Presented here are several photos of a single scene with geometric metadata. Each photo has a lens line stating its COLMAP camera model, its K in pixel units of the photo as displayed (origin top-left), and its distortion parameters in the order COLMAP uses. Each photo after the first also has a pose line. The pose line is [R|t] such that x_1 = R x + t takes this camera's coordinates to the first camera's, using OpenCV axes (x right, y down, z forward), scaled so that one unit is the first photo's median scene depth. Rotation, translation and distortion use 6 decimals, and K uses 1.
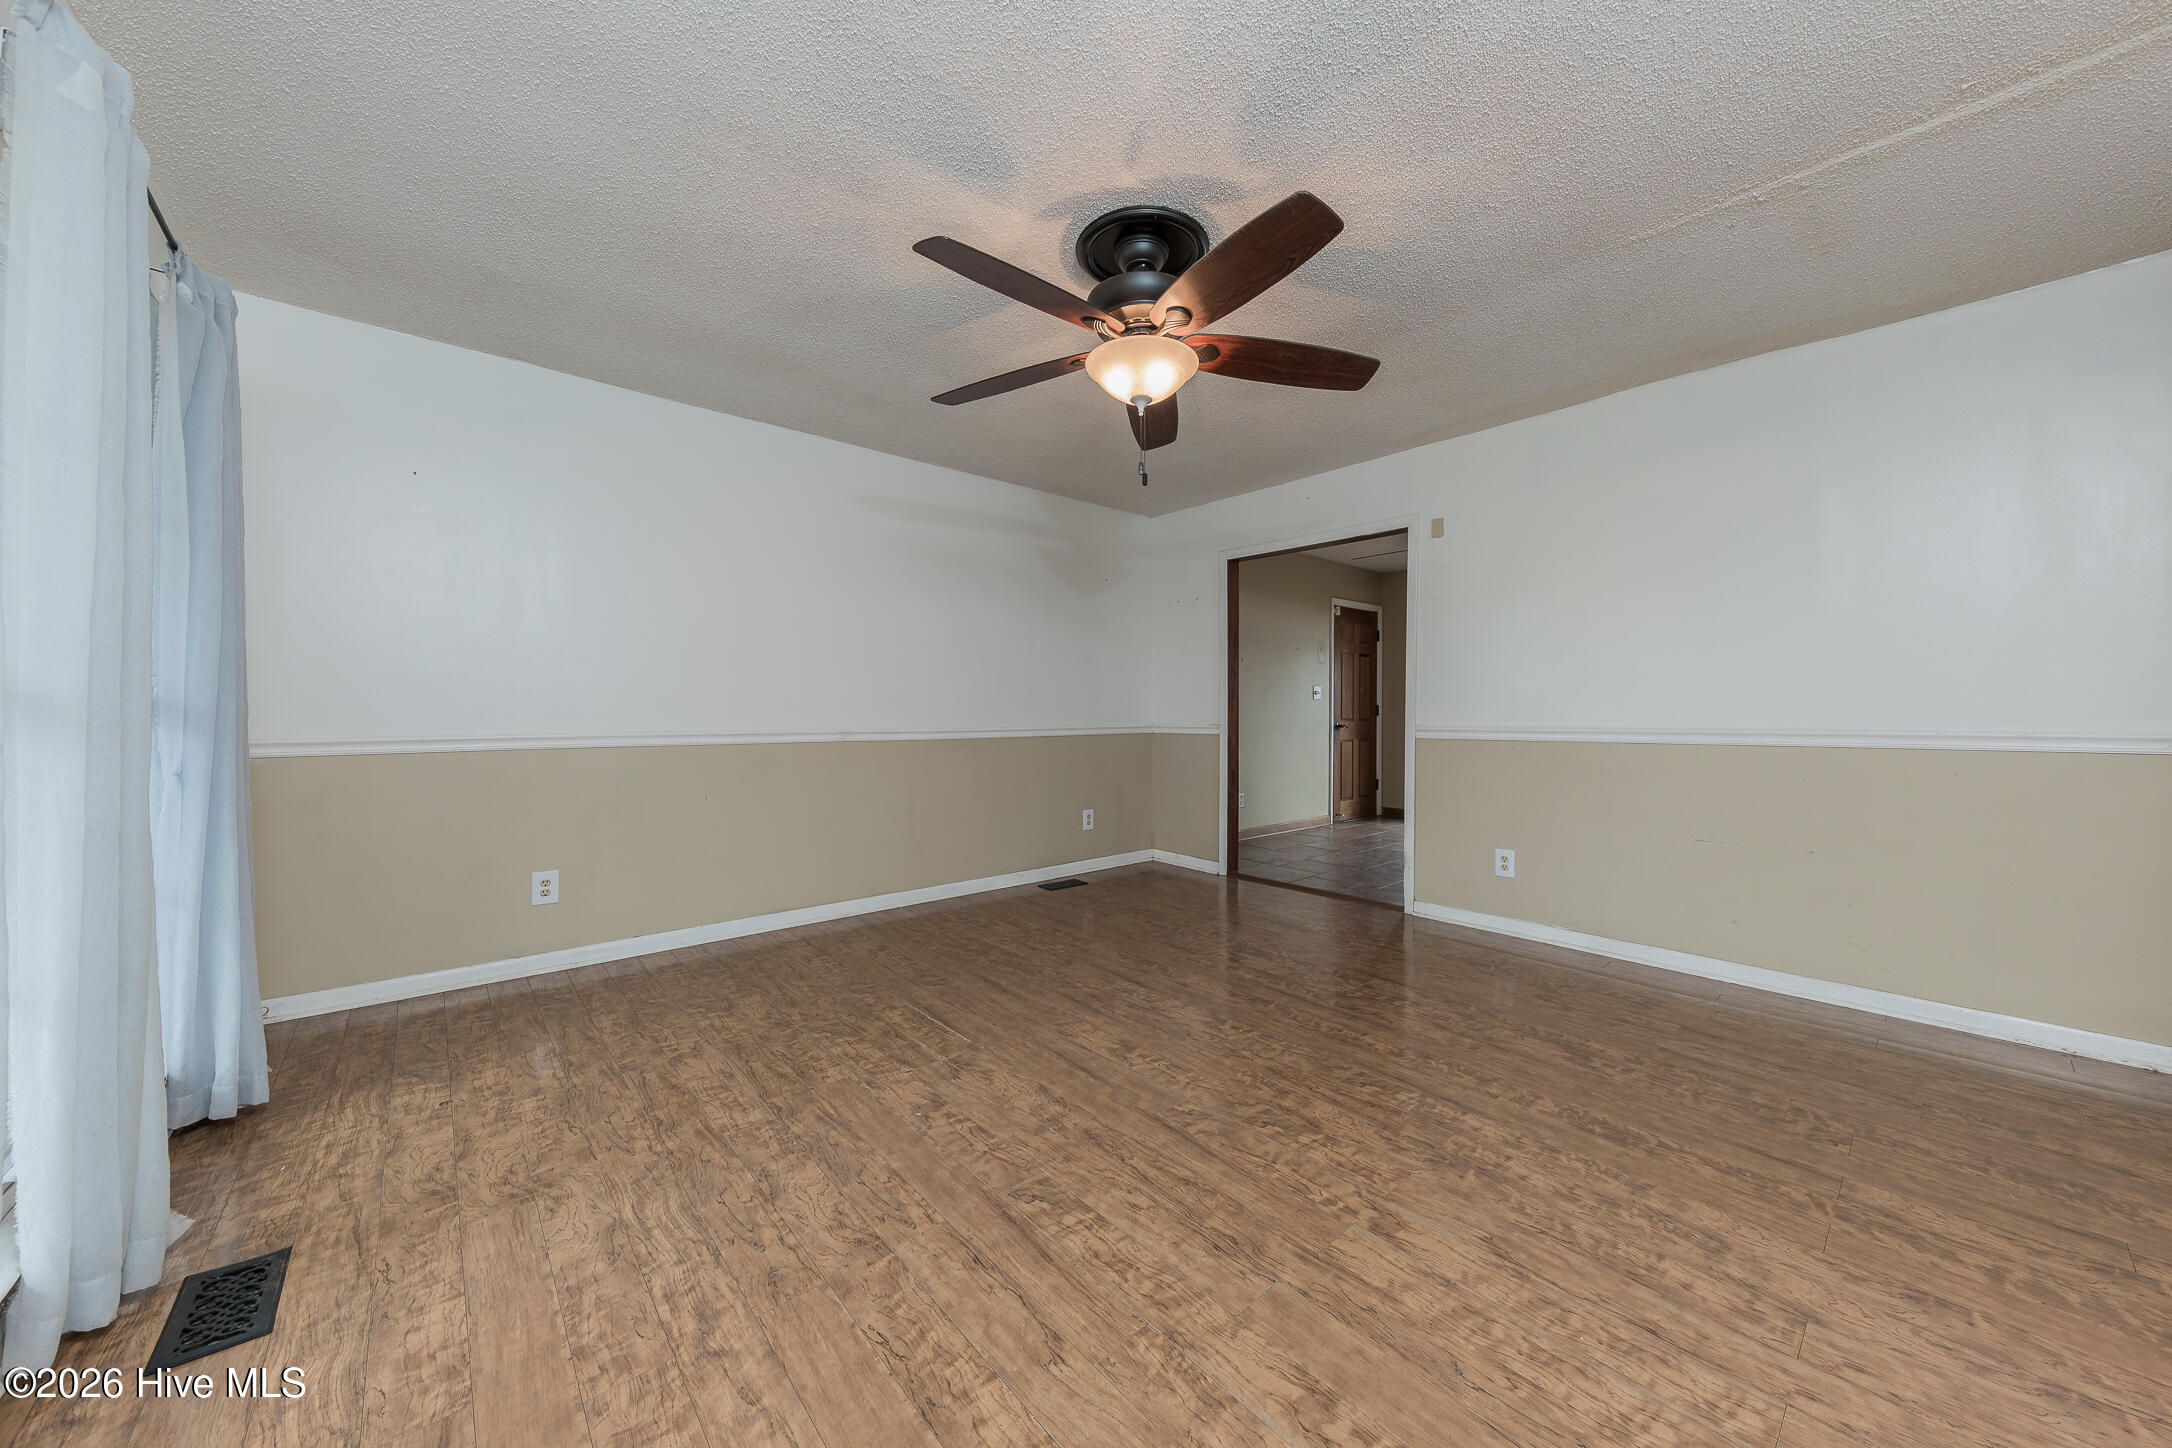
lens RADIAL K [[741.3, 0, 1077.4], [0, 741.3, 796.3], [0, 0, 1]] dist [-0.006937, 0.000044]
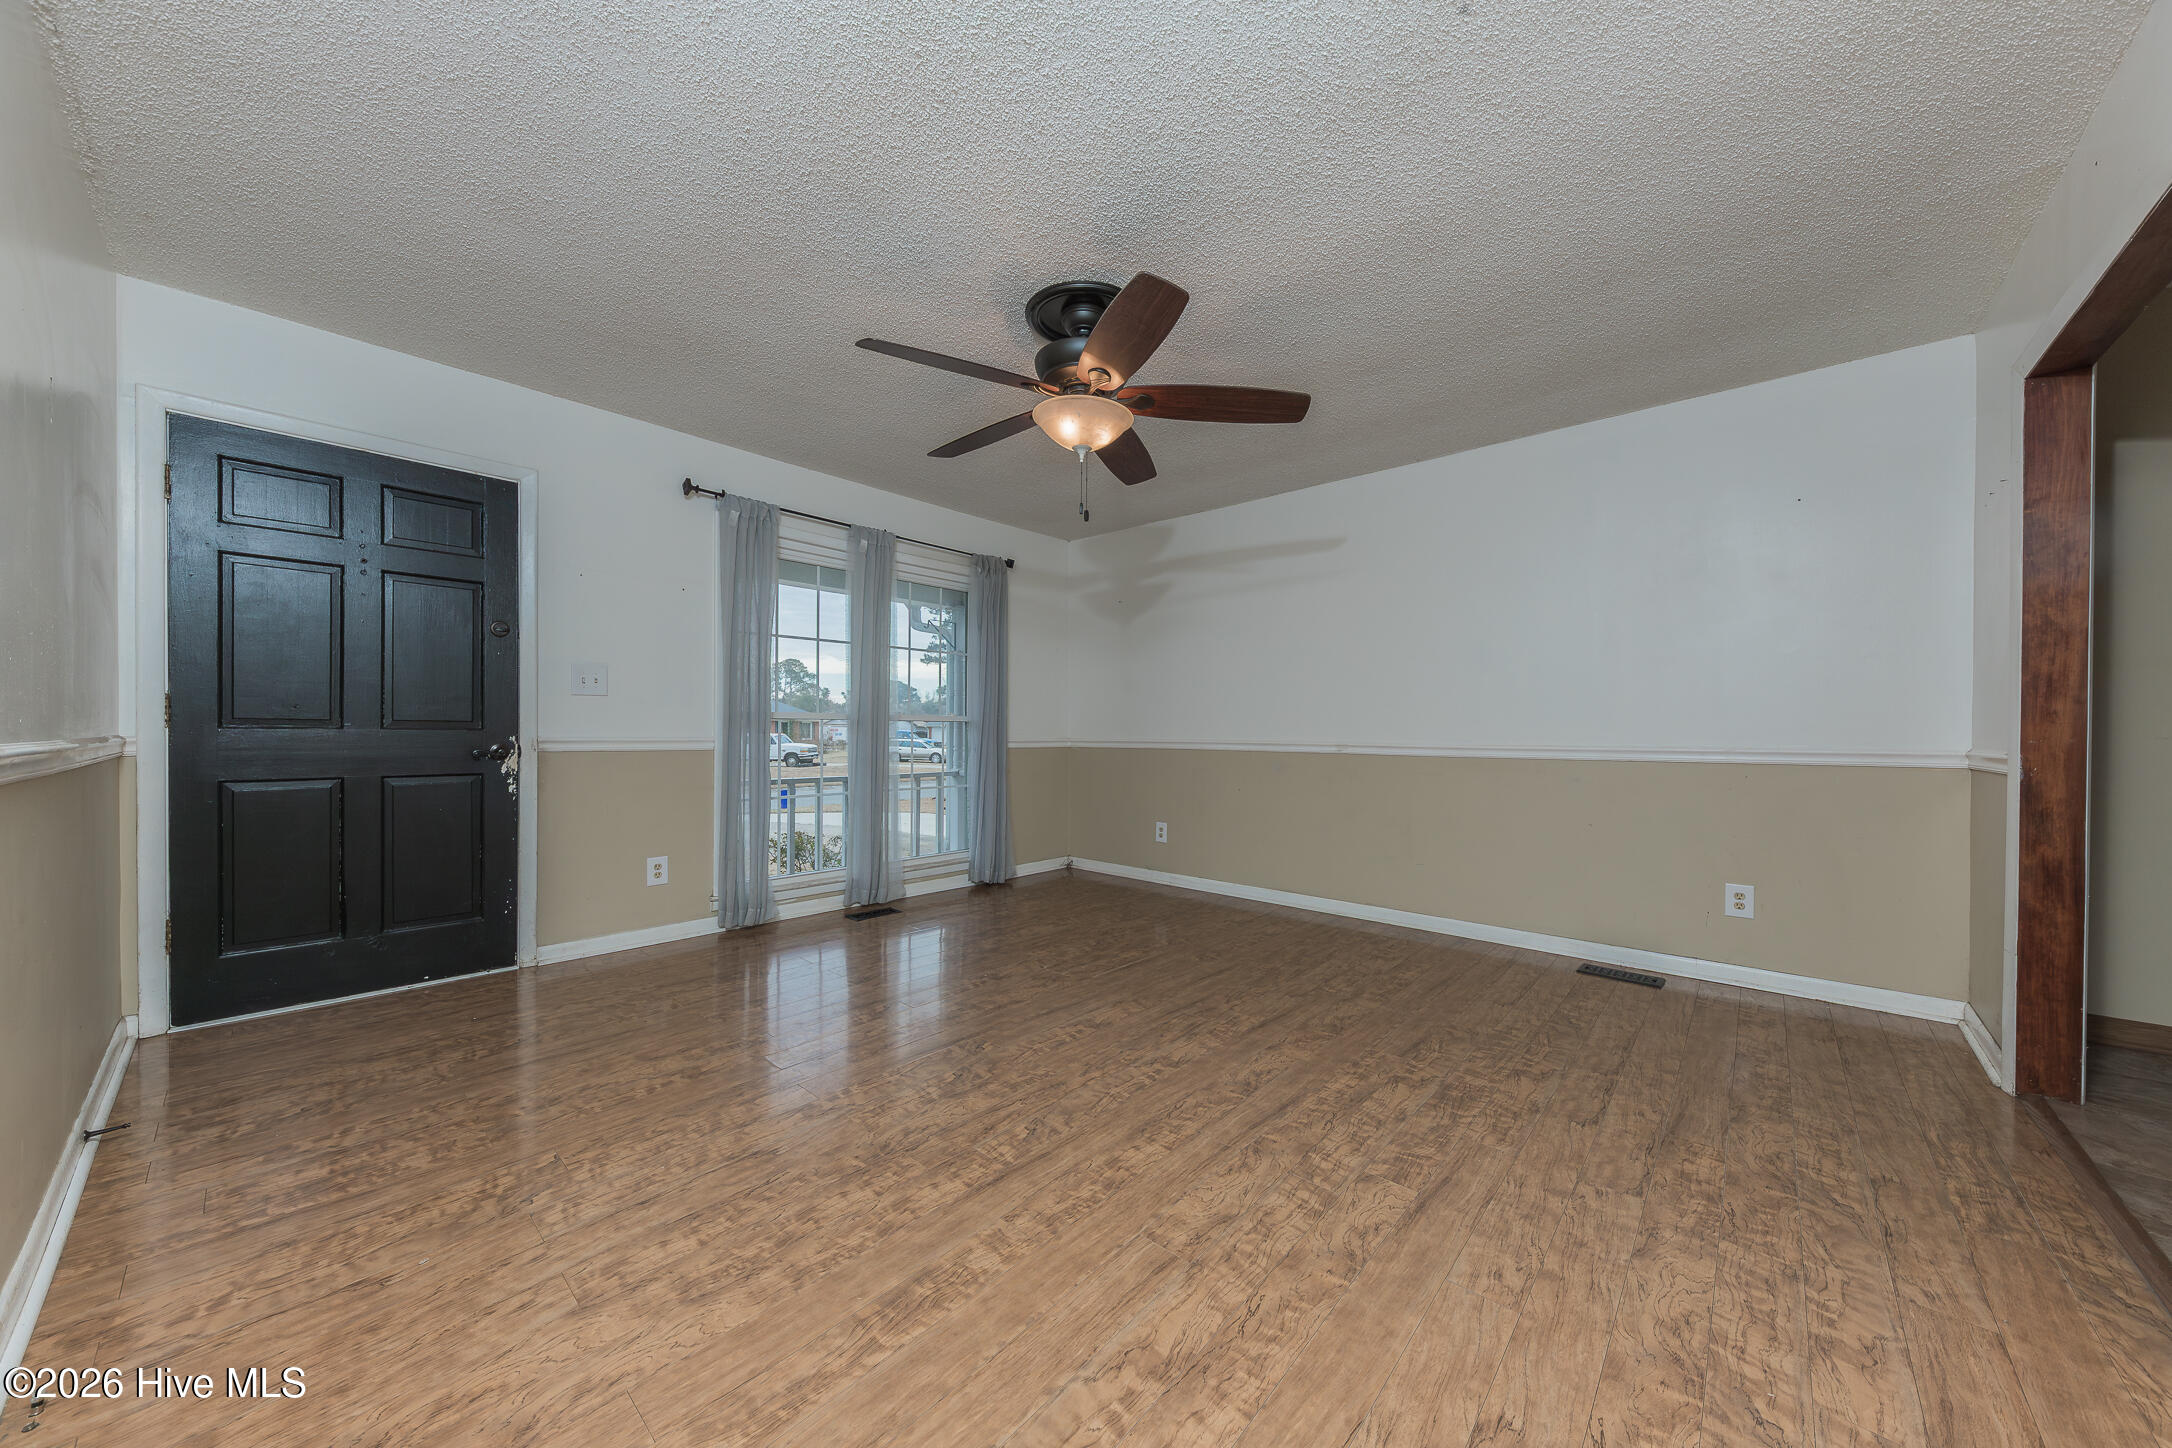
lens RADIAL K [[749.8, 0, 1086.0], [0, 749.8, 724.0], [0, 0, 1]] dist [0.000713, -0.000189]
pose [[0.131406, 0.001783, -0.991327, 1.232103], [-0.119407, 0.992746, -0.014042, -0.084467], [0.984111, 0.120217, 0.130666, 0.850973]]
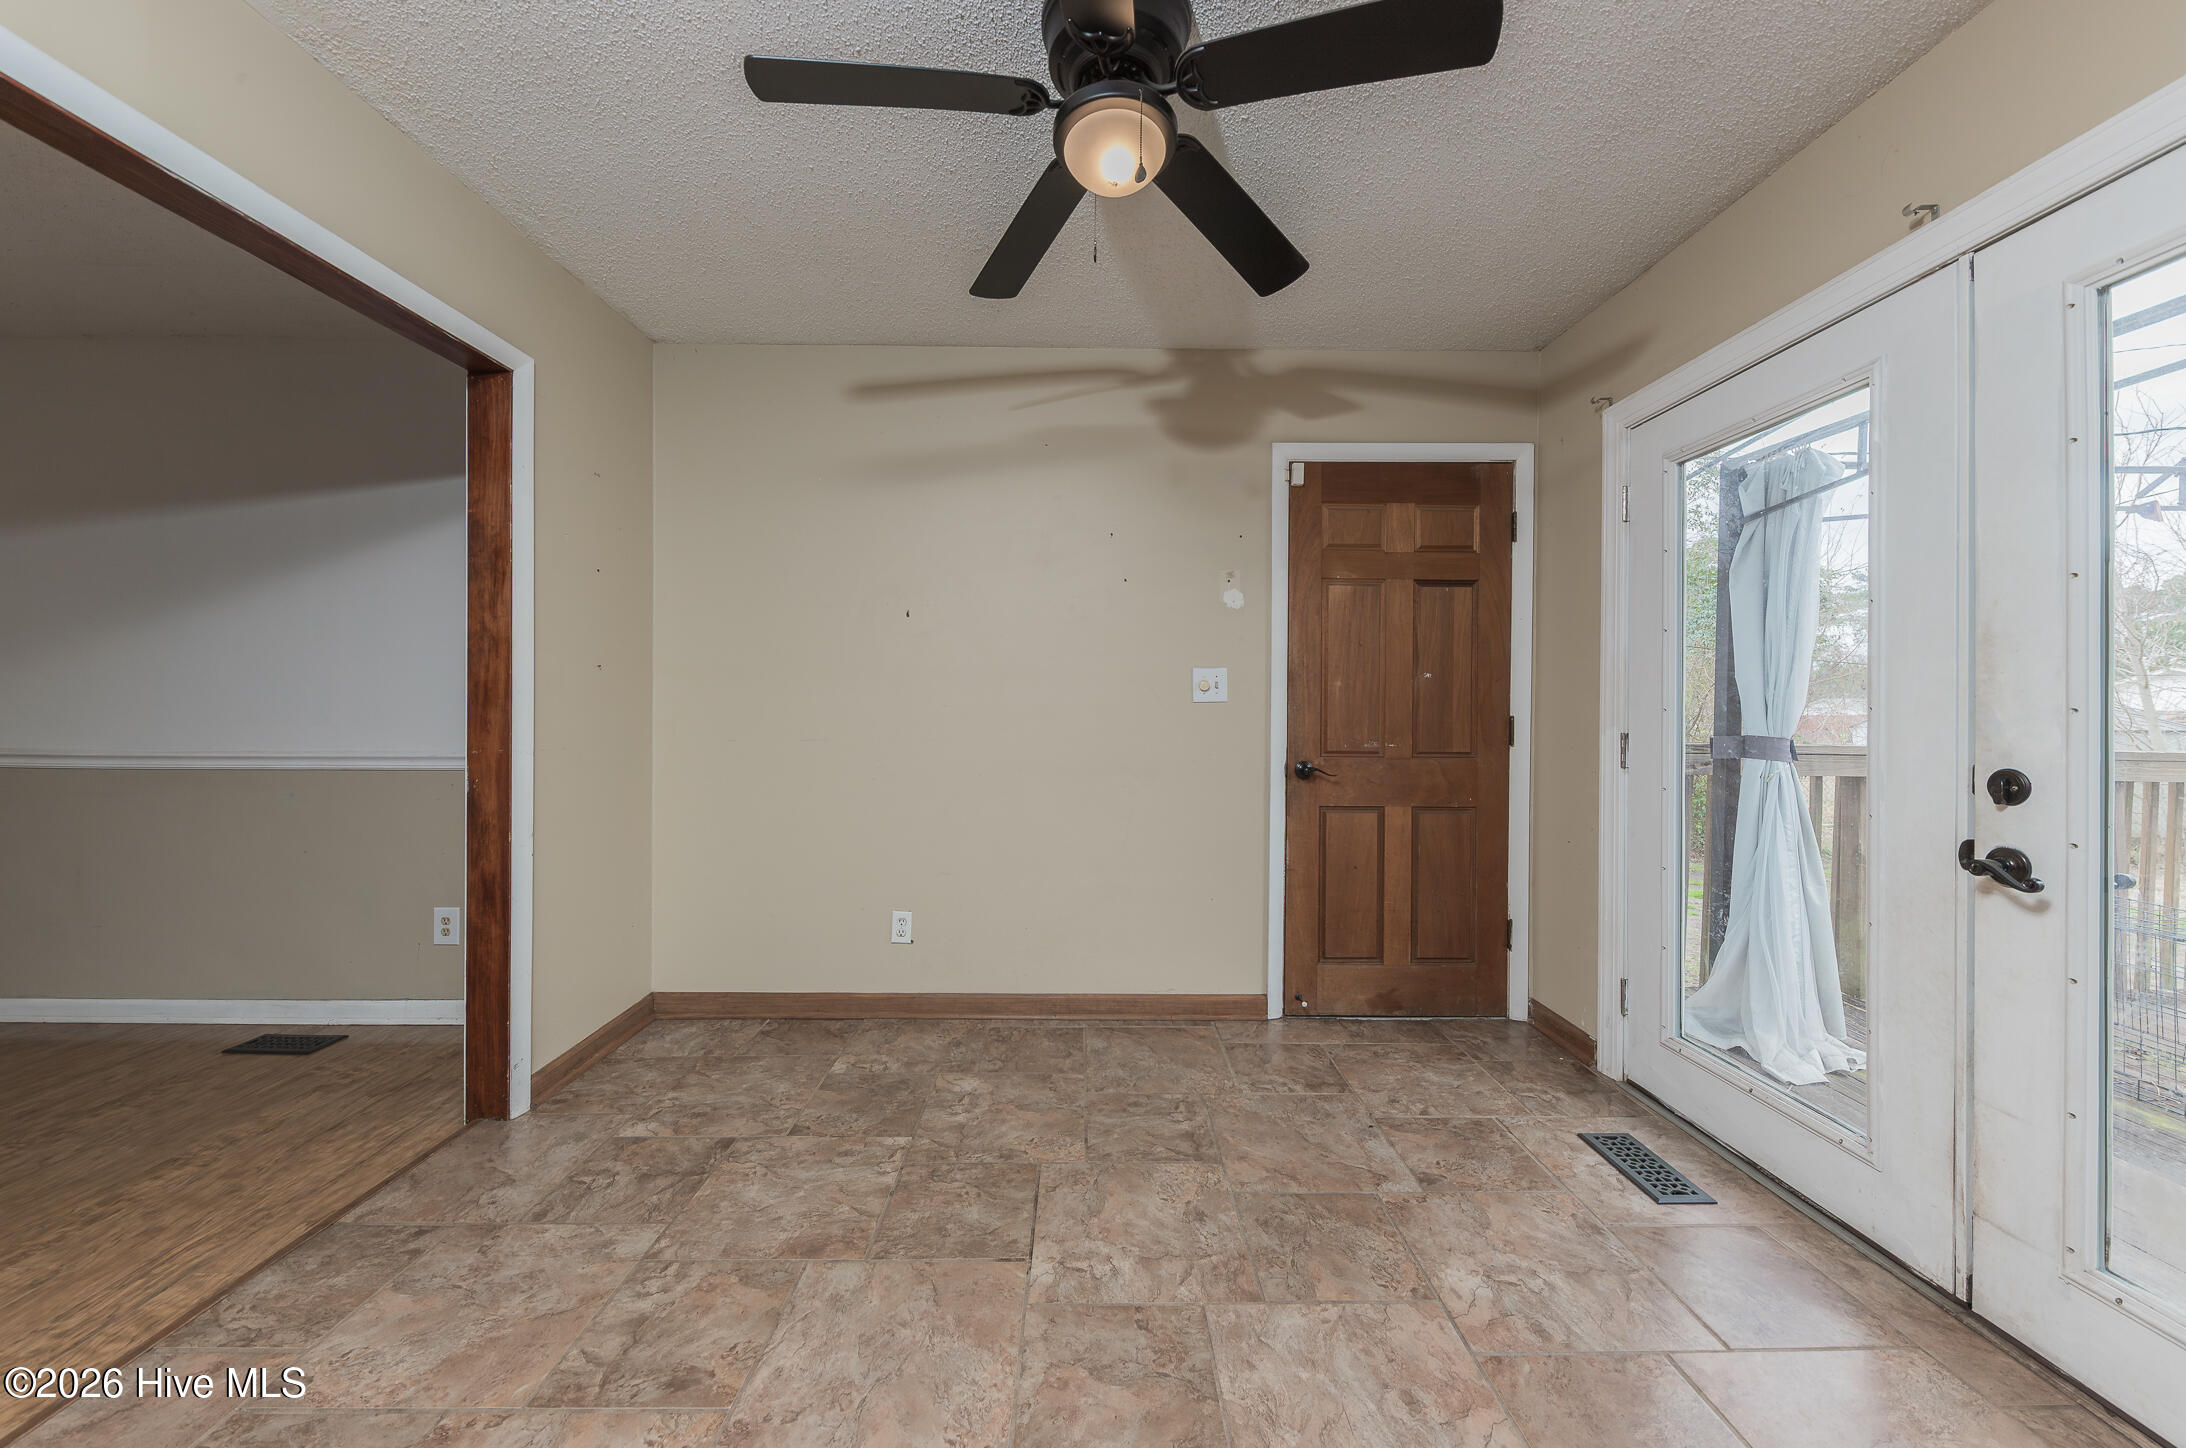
lens RADIAL K [[754.6, 0, 1093.0], [0, 754.6, 724.0], [0, 0, 1]] dist [0.000713, -0.000189]
pose [[0.762362, 0.019070, -0.646870, 1.607514], [-0.080876, 0.994537, -0.065997, -0.252439], [0.642077, 0.102630, 0.759739, 1.937666]]
